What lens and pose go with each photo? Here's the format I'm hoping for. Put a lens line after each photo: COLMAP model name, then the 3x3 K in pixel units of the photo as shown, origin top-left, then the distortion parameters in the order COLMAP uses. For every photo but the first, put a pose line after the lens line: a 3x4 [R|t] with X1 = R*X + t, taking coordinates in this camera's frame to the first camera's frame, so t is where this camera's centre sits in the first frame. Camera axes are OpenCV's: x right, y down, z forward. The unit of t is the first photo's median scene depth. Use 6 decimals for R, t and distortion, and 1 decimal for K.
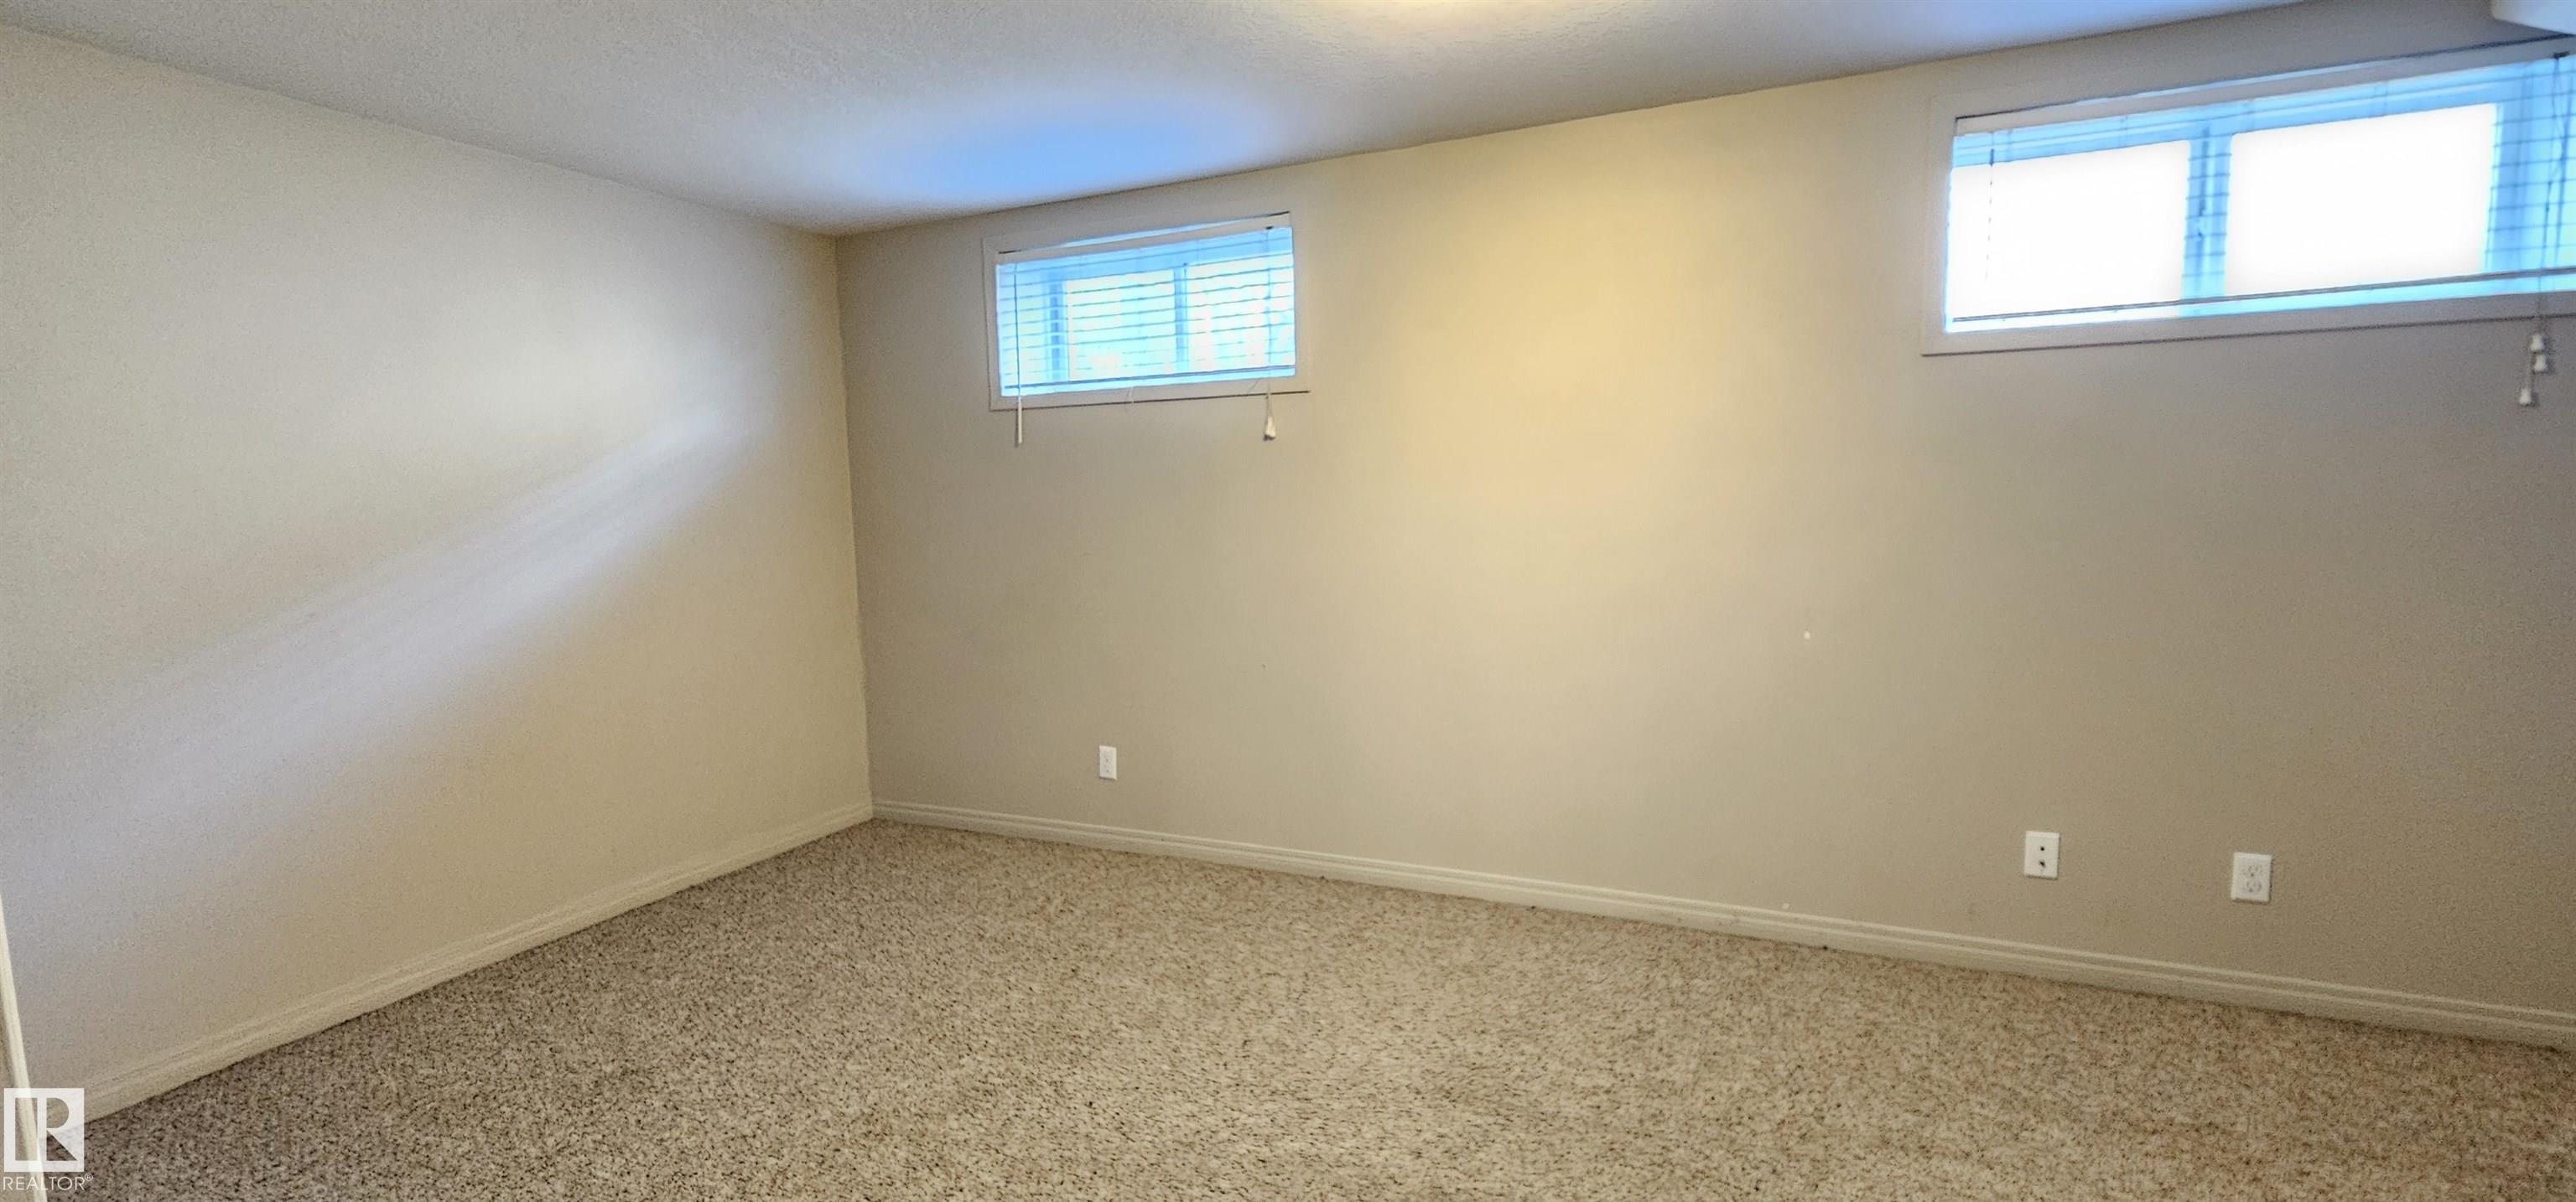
lens RADIAL K [[1048.8, 0, 1290.6], [0, 1048.8, 600.4], [0, 0, 1]] dist [0.000278, -0.000222]
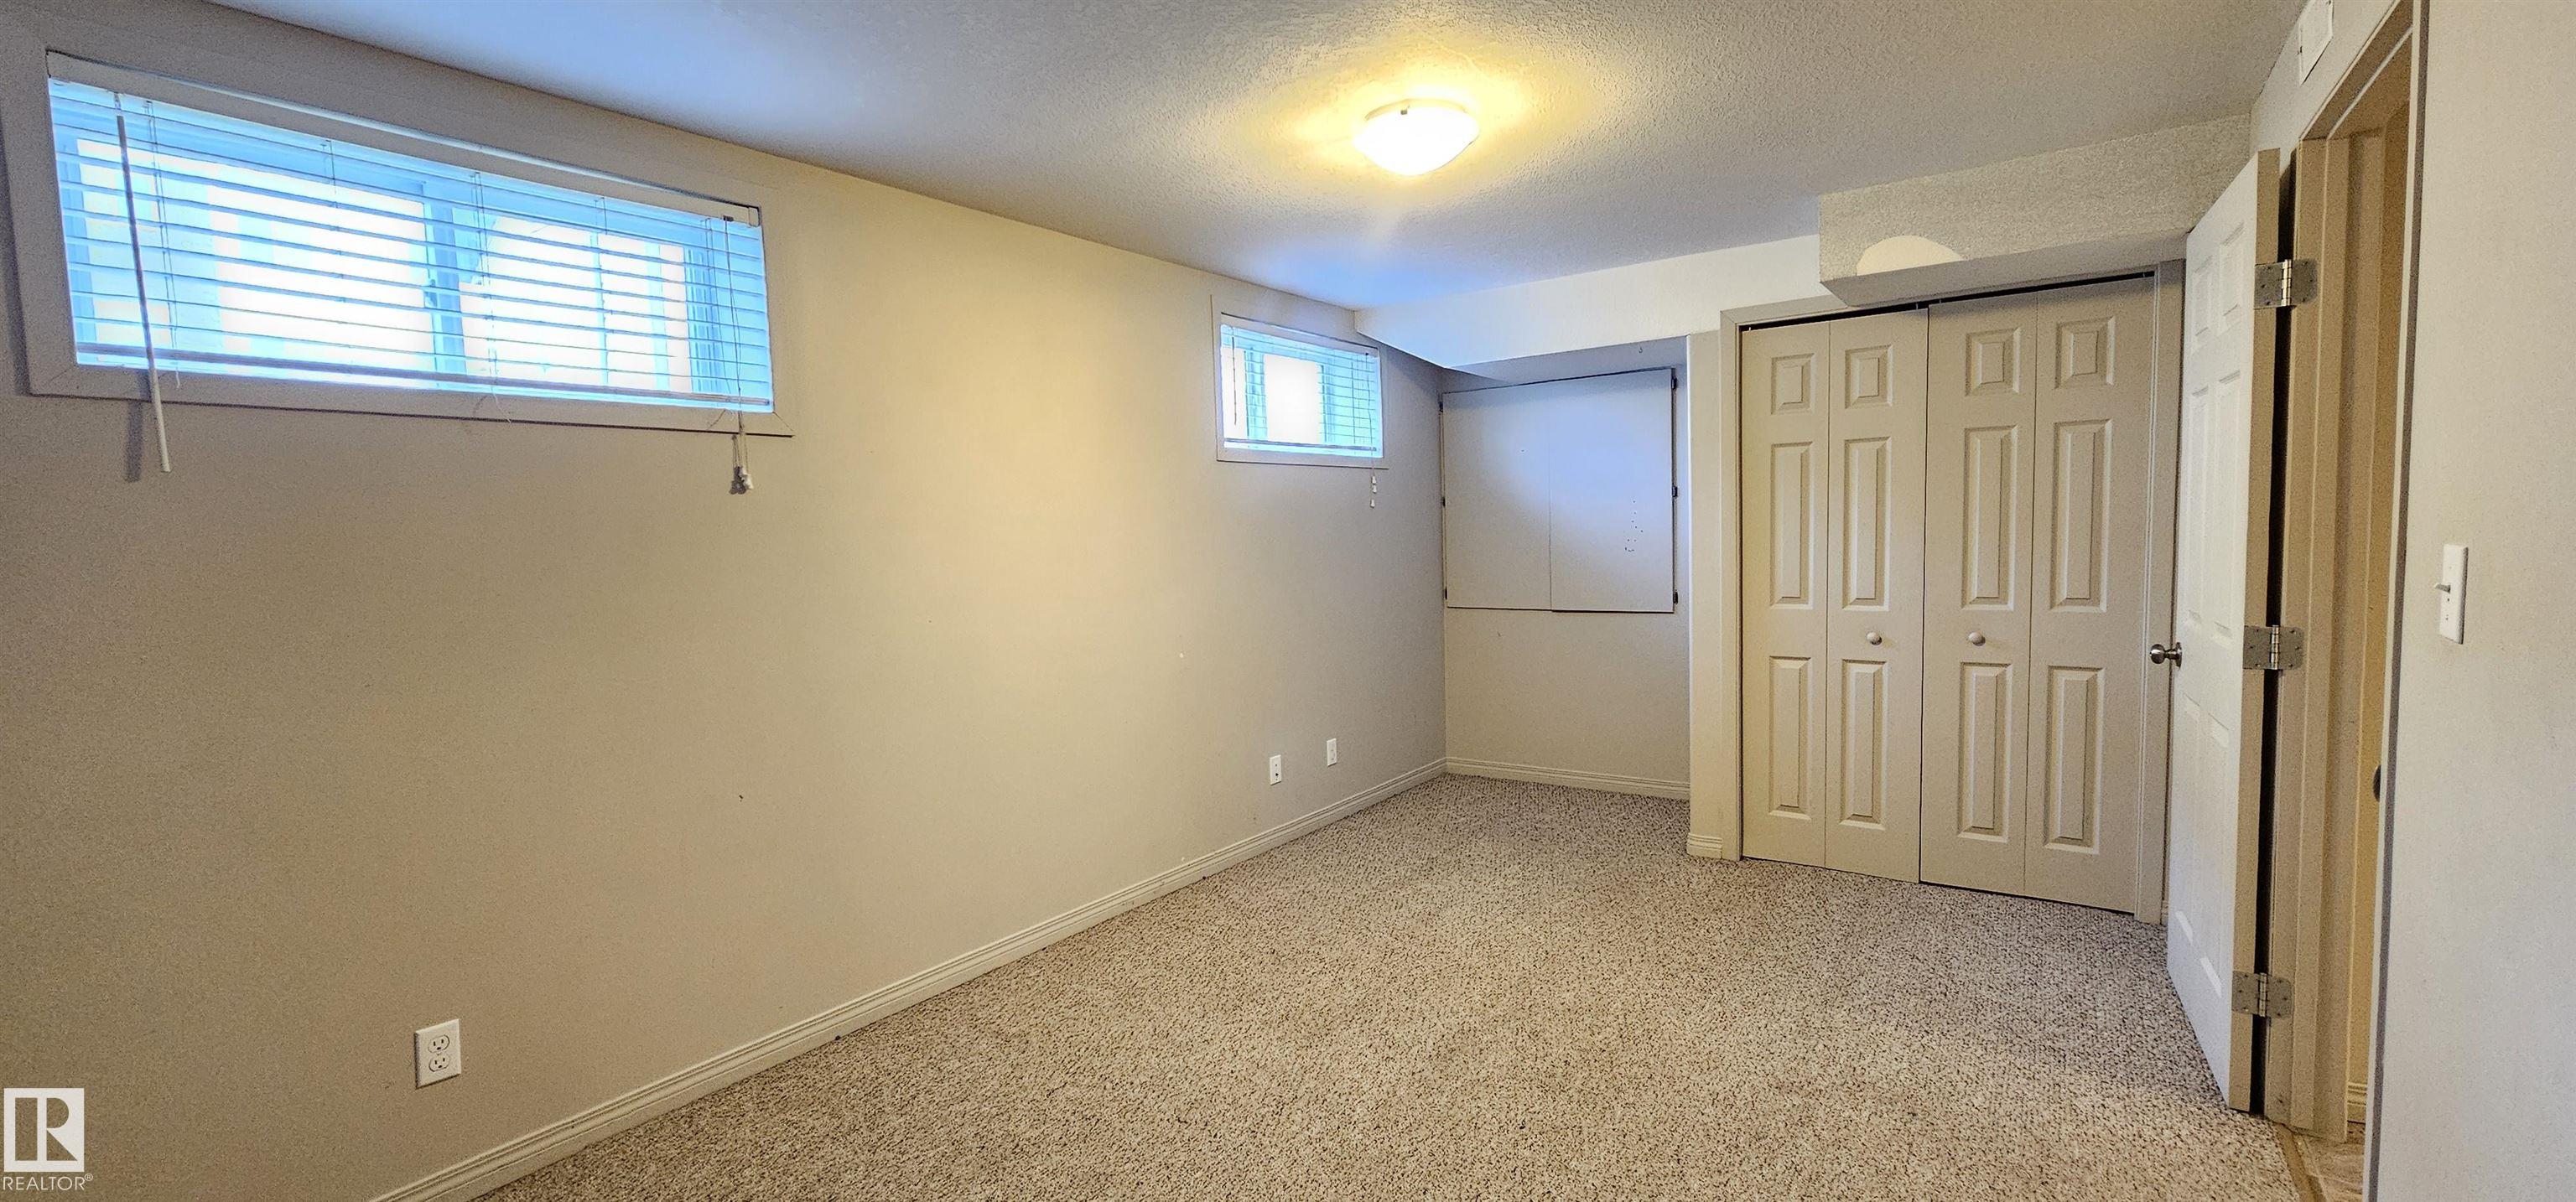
lens RADIAL K [[1048.8, 0, 1290.6], [0, 1048.8, 600.4], [0, 0, 1]] dist [0.000278, -0.000222]
pose [[0.217822, -0.055267, 0.974422, -0.865820], [0.120049, 0.992331, 0.029447, -0.065652], [-0.968577, 0.110565, 0.222787, 0.585641]]
